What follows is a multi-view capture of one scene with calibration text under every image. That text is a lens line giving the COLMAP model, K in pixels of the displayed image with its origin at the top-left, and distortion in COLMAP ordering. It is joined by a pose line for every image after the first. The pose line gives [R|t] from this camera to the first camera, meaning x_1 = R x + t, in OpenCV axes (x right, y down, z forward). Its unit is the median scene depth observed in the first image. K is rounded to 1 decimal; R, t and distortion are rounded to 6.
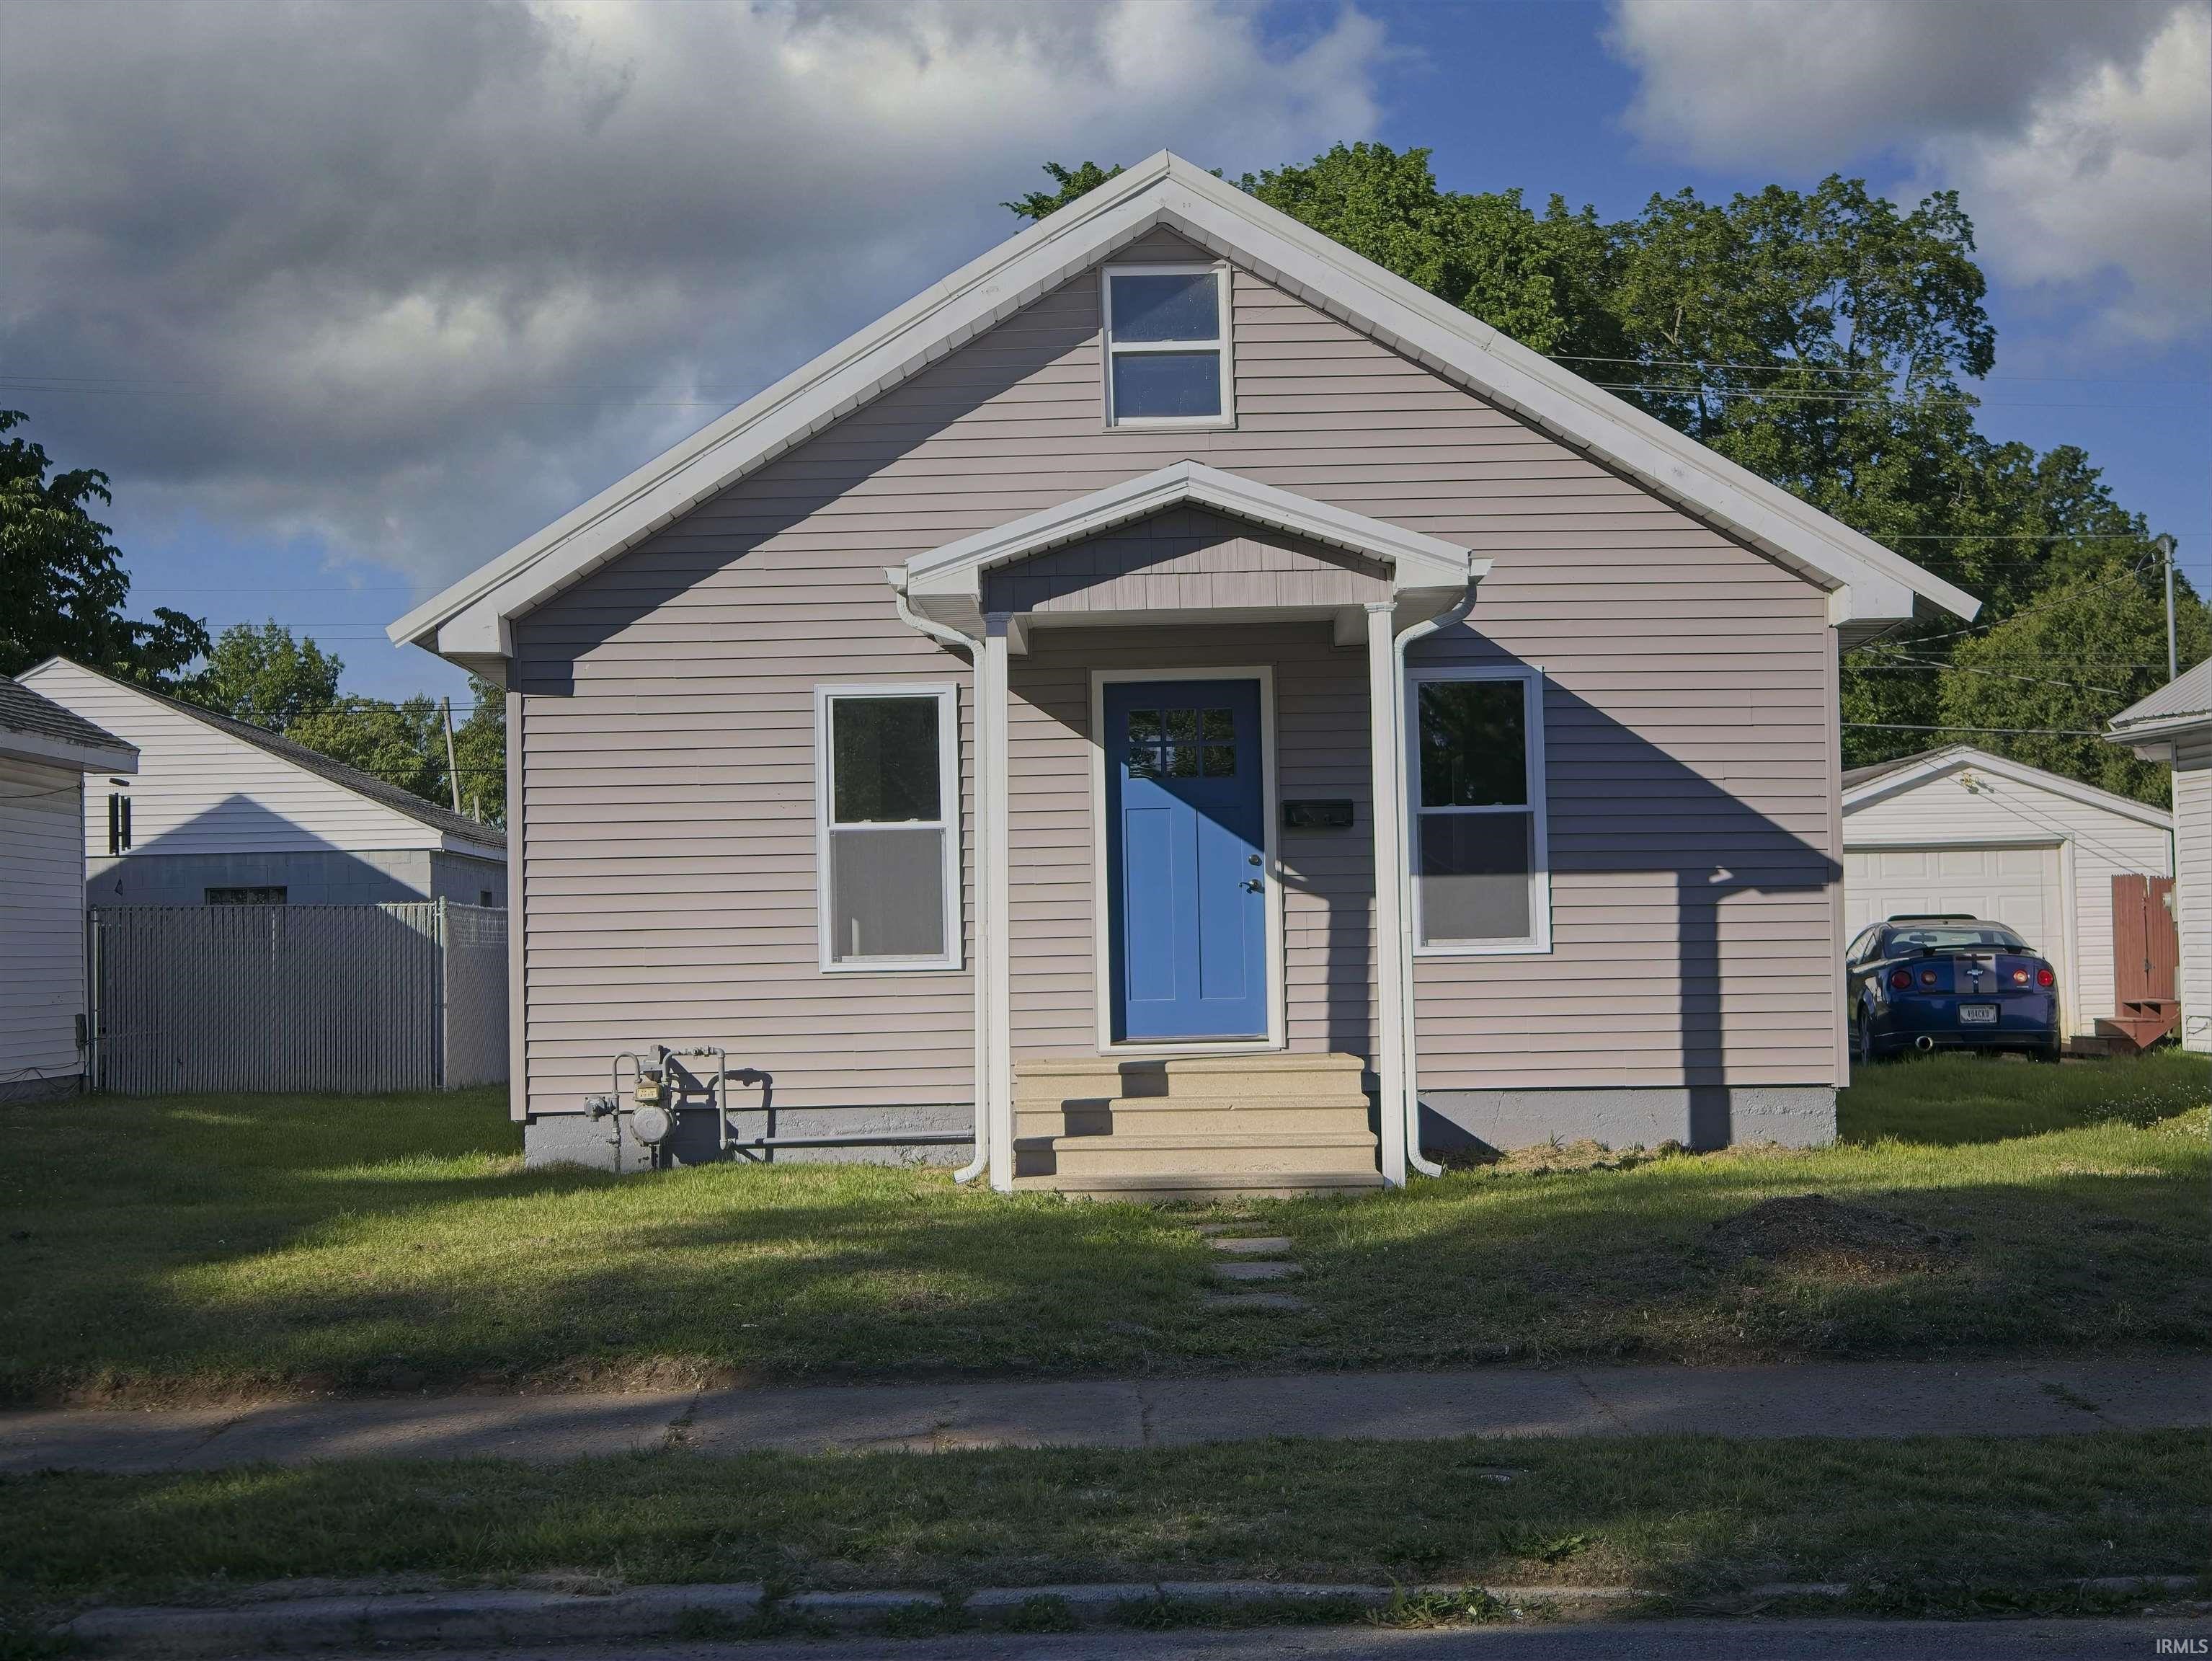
lens RADIAL K [[3120.6, 0, 1103.3], [0, 3120.6, 842.2], [0, 0, 1]] dist [0.066475, 0.000000]
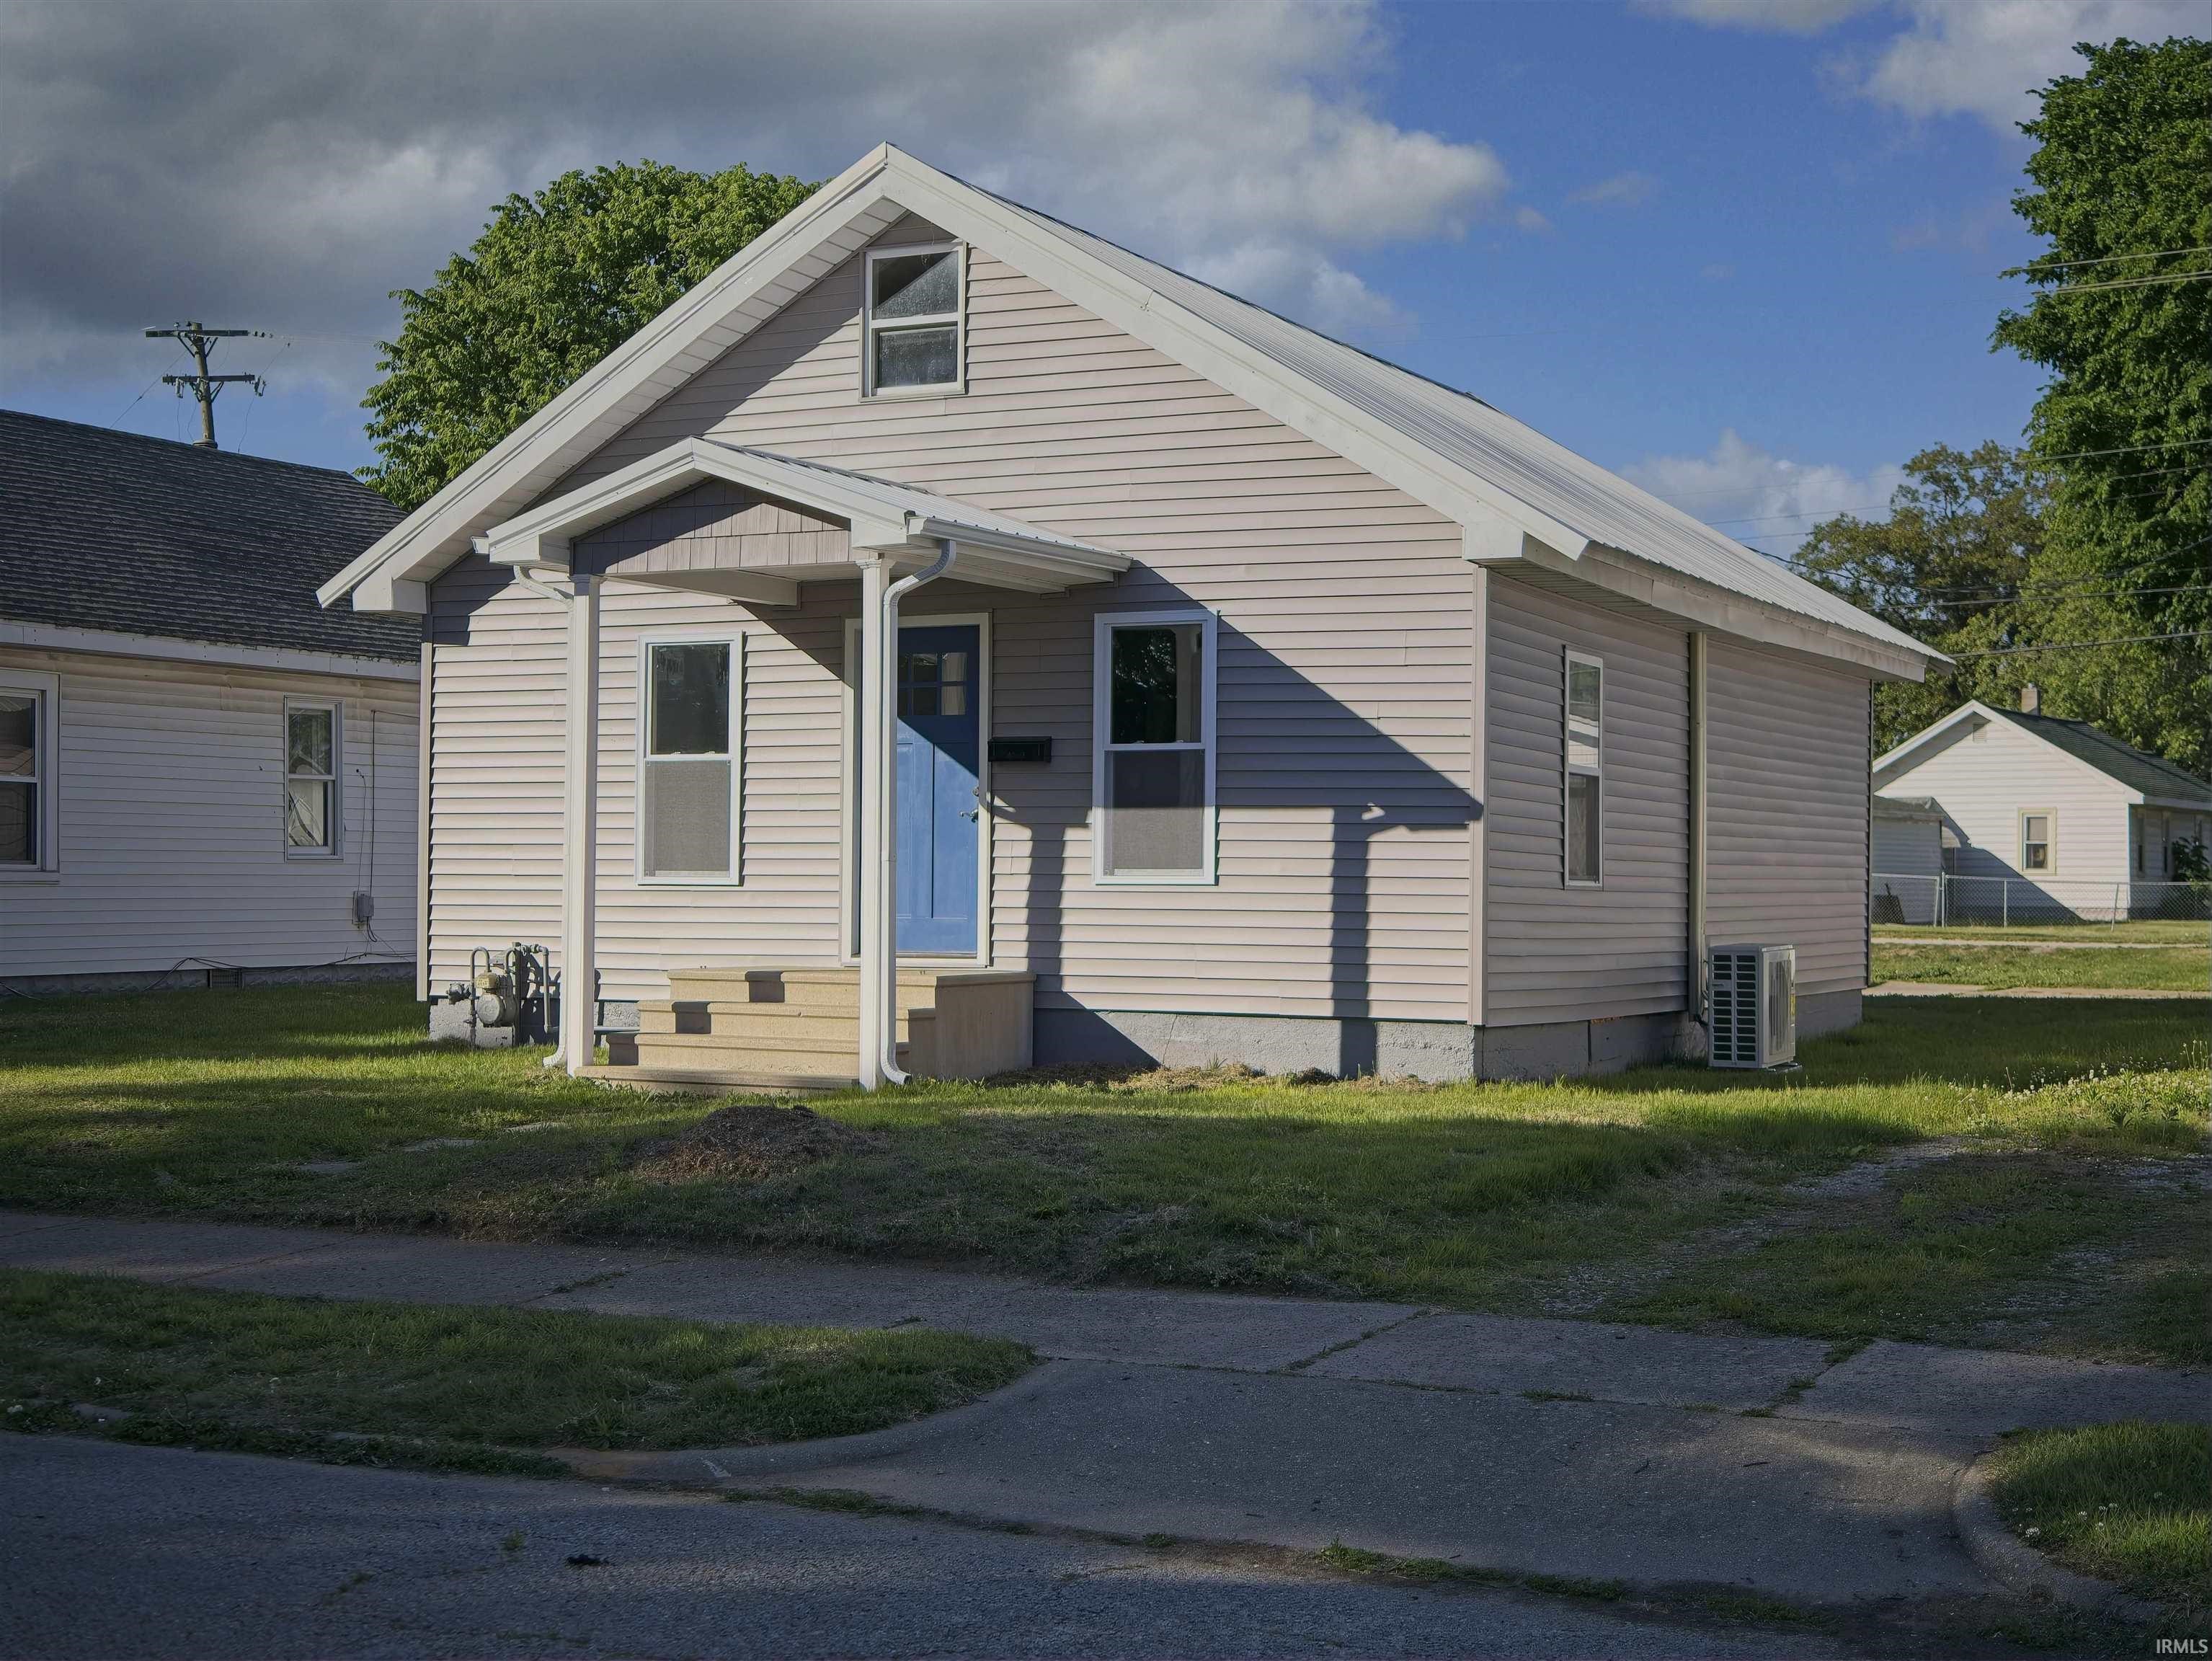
lens RADIAL K [[3120.6, 0, 1094.3], [0, 3120.6, 823.6], [0, 0, 1]] dist [0.066475, 0.000000]
pose [[0.892591, 0.017794, -0.450516, 0.576728], [-0.007511, 0.999669, 0.024603, -0.010283], [0.450805, -0.018576, 0.892429, 0.048946]]
